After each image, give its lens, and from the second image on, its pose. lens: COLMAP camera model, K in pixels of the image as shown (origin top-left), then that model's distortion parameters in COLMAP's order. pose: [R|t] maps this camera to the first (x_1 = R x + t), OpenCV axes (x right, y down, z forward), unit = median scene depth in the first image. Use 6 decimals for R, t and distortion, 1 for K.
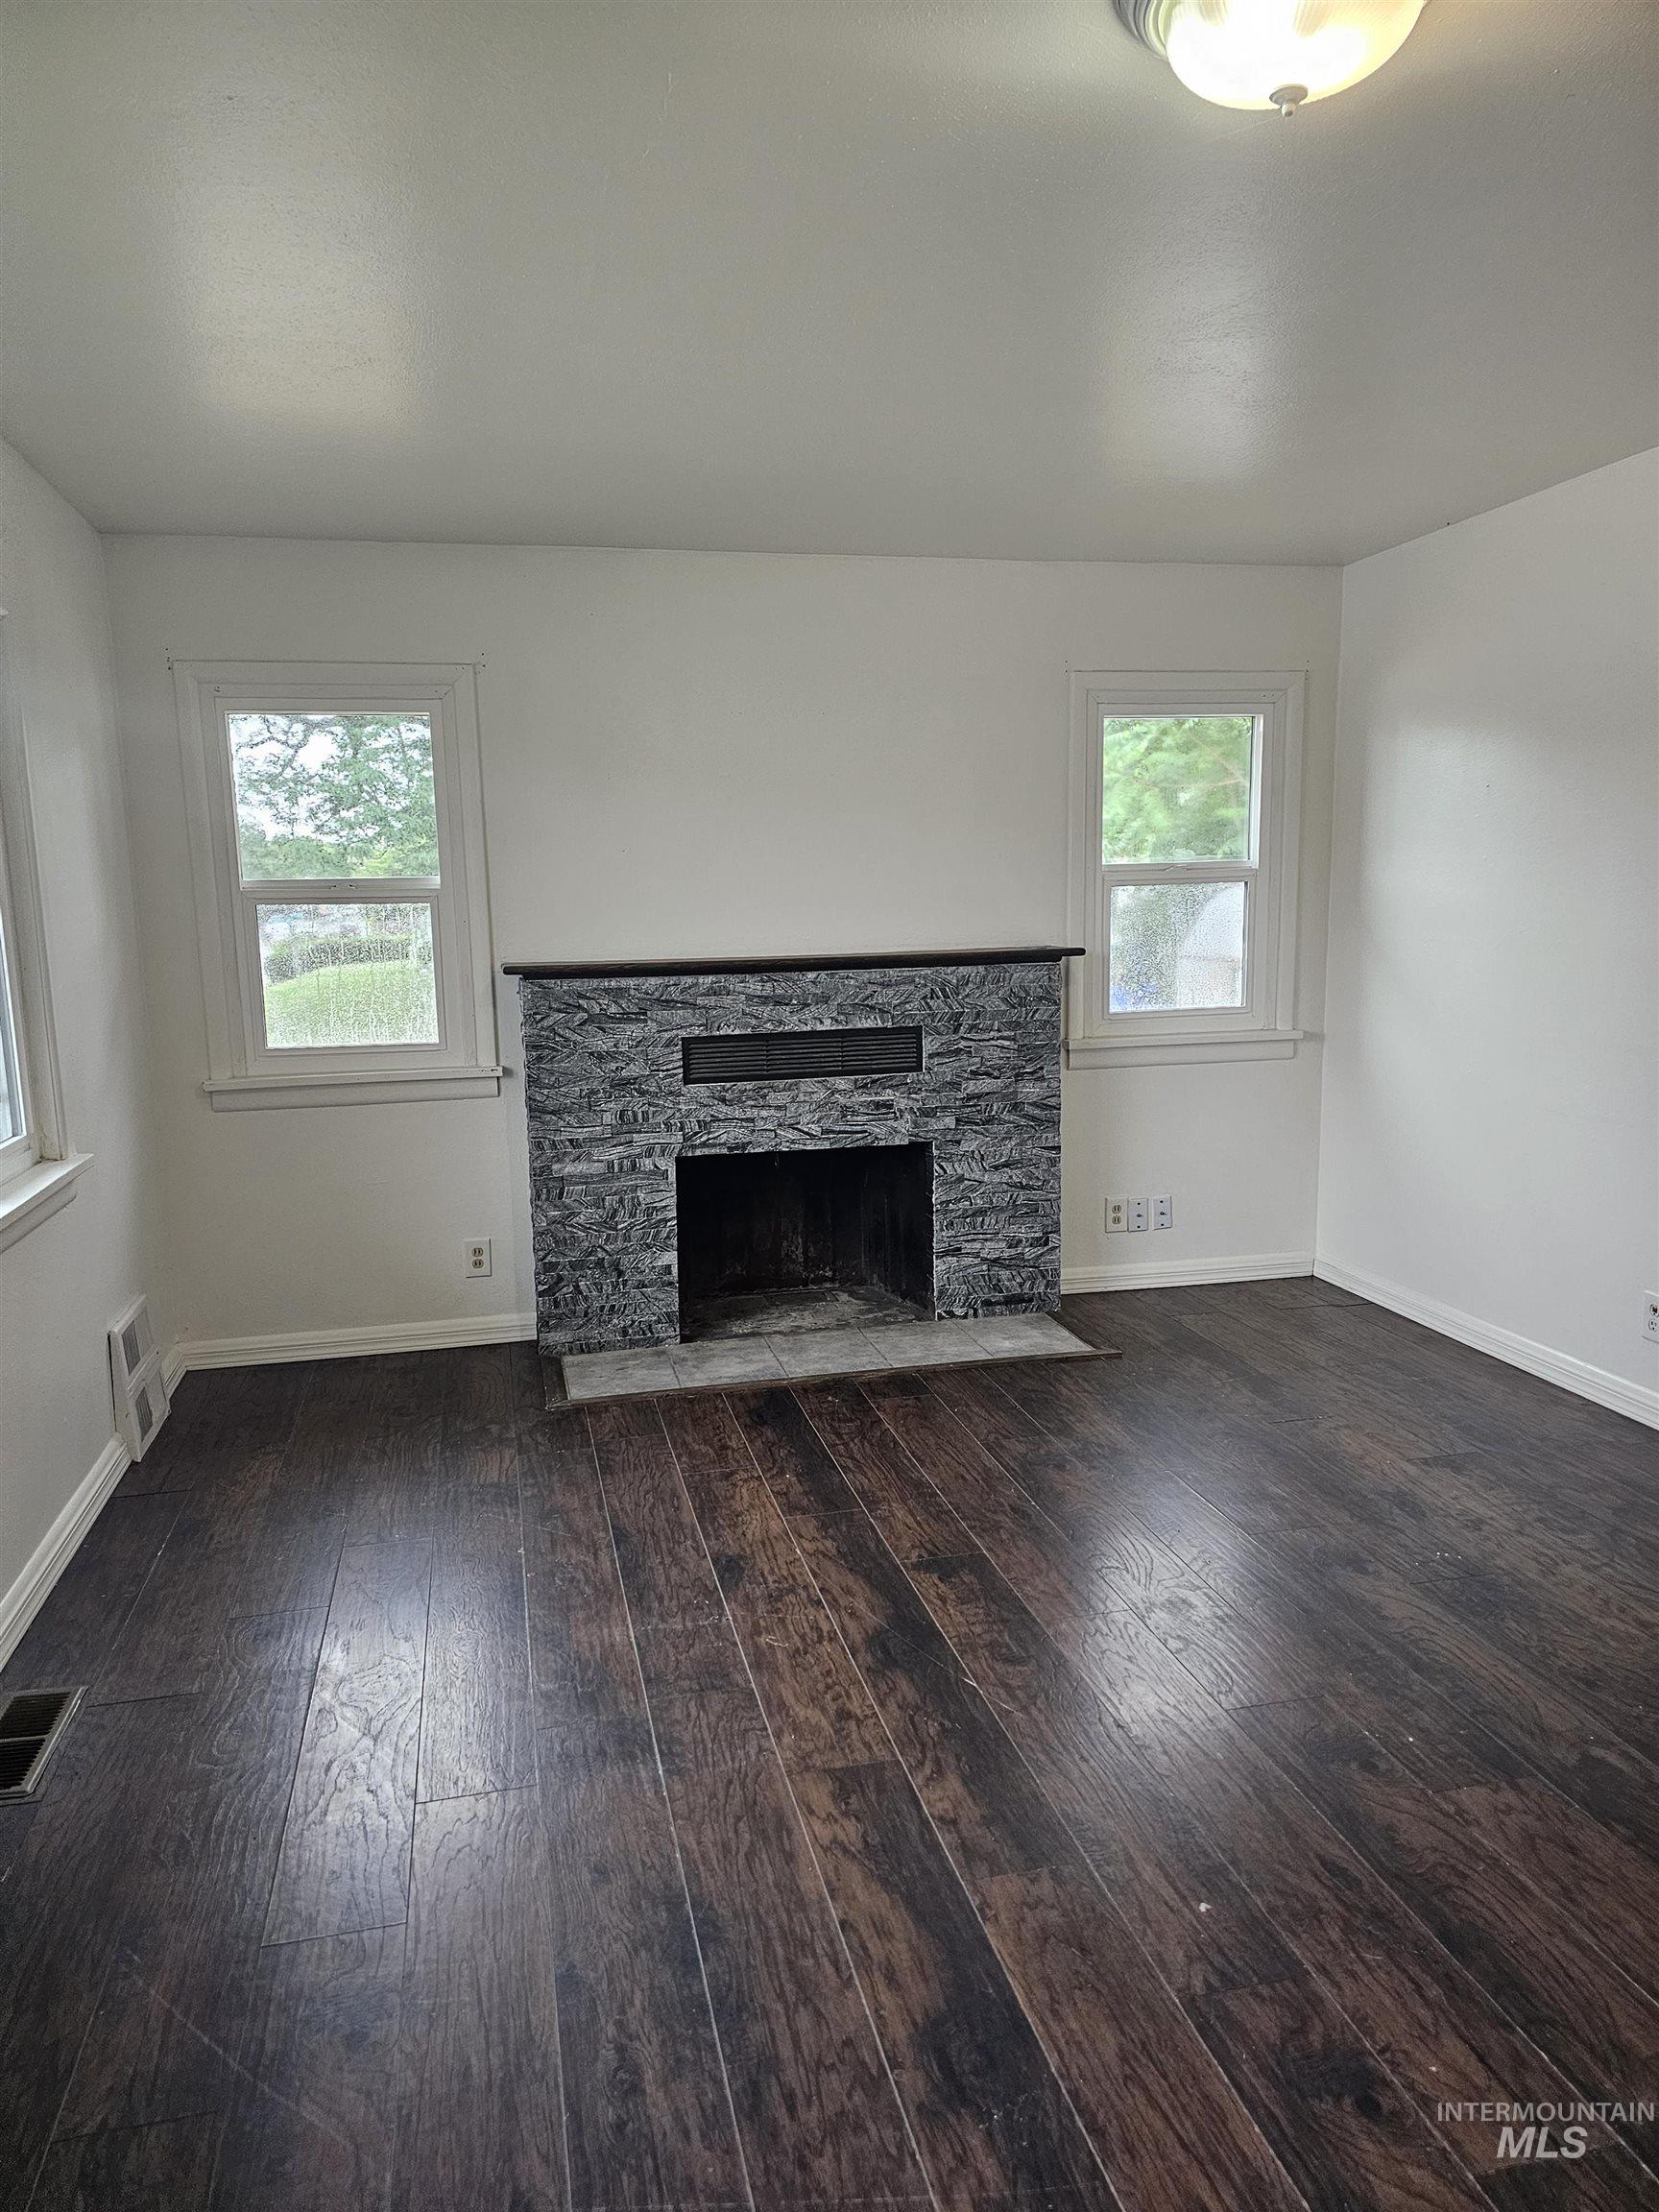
lens RADIAL K [[1487.3, 0, 823.4], [0, 1487.3, 1140.5], [0, 0, 1]] dist [0.058984, -0.003524]
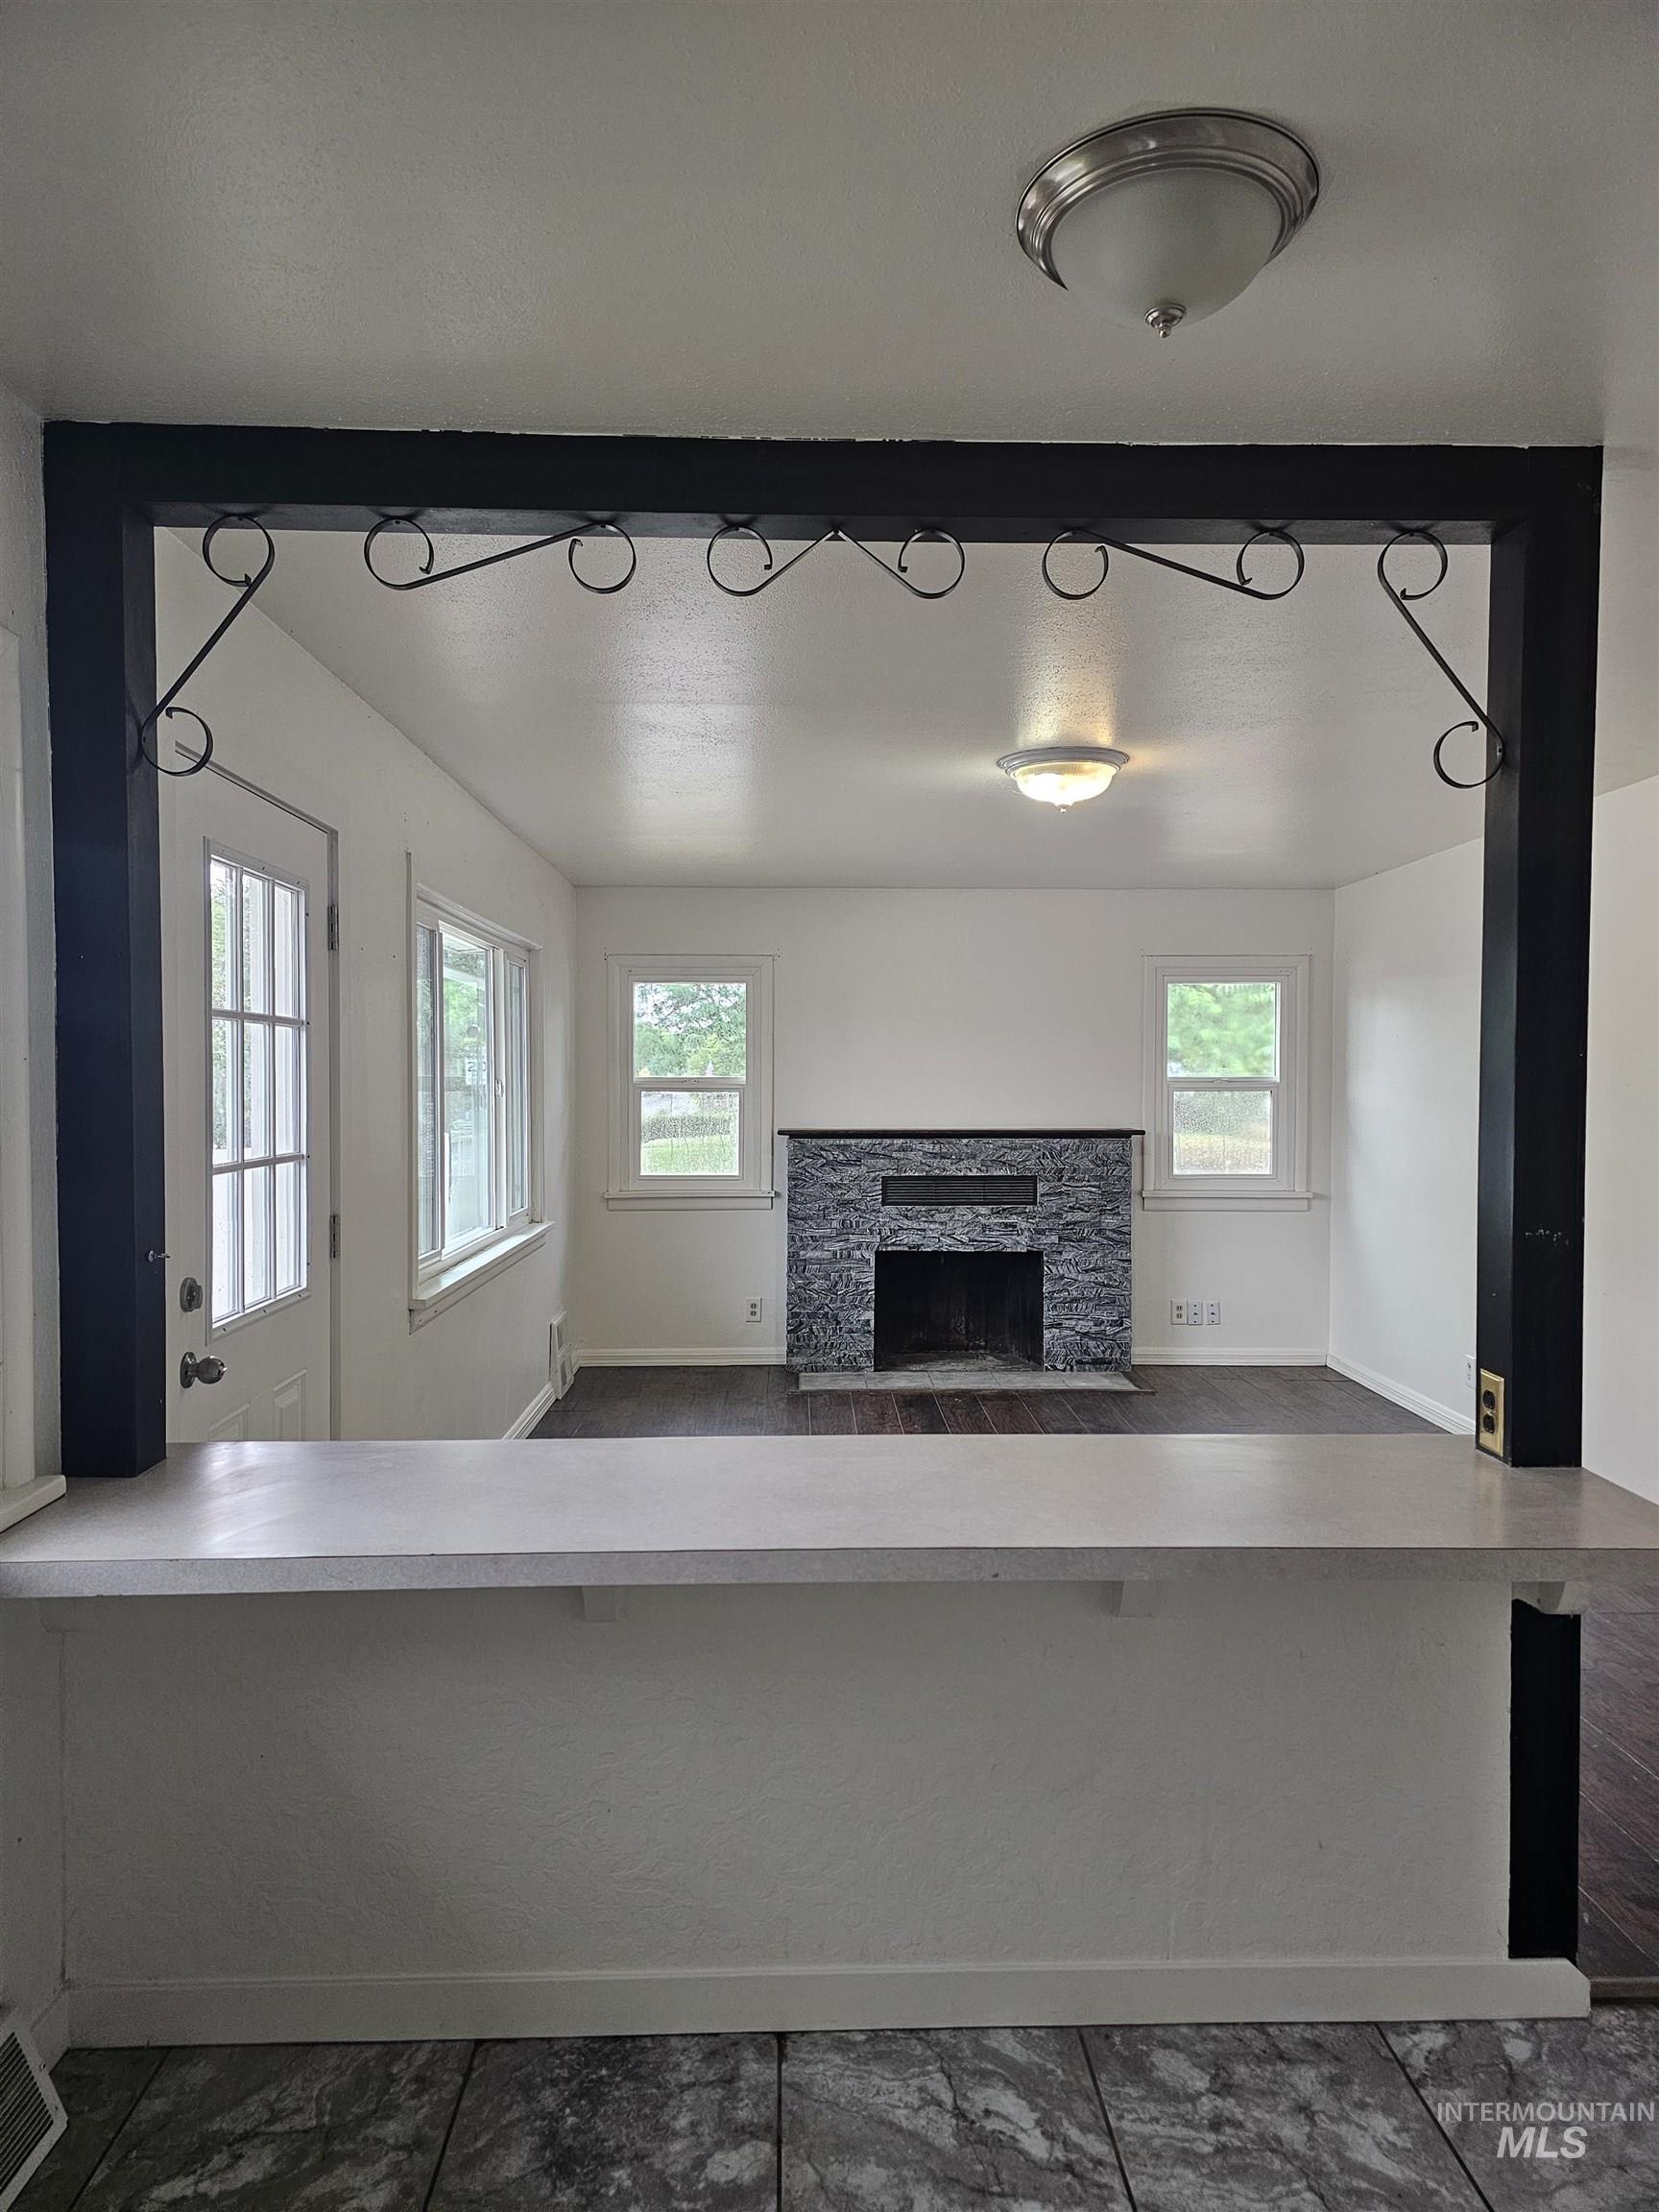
lens RADIAL K [[1487.3, 0, 838.4], [0, 1487.3, 1119.9], [0, 0, 1]] dist [0.058984, -0.003524]
pose [[0.980438, 0.028208, -0.194798, 0.165535], [-0.054875, 0.989611, -0.132889, 0.084513], [0.189025, 0.140978, 0.971800, -0.571808]]
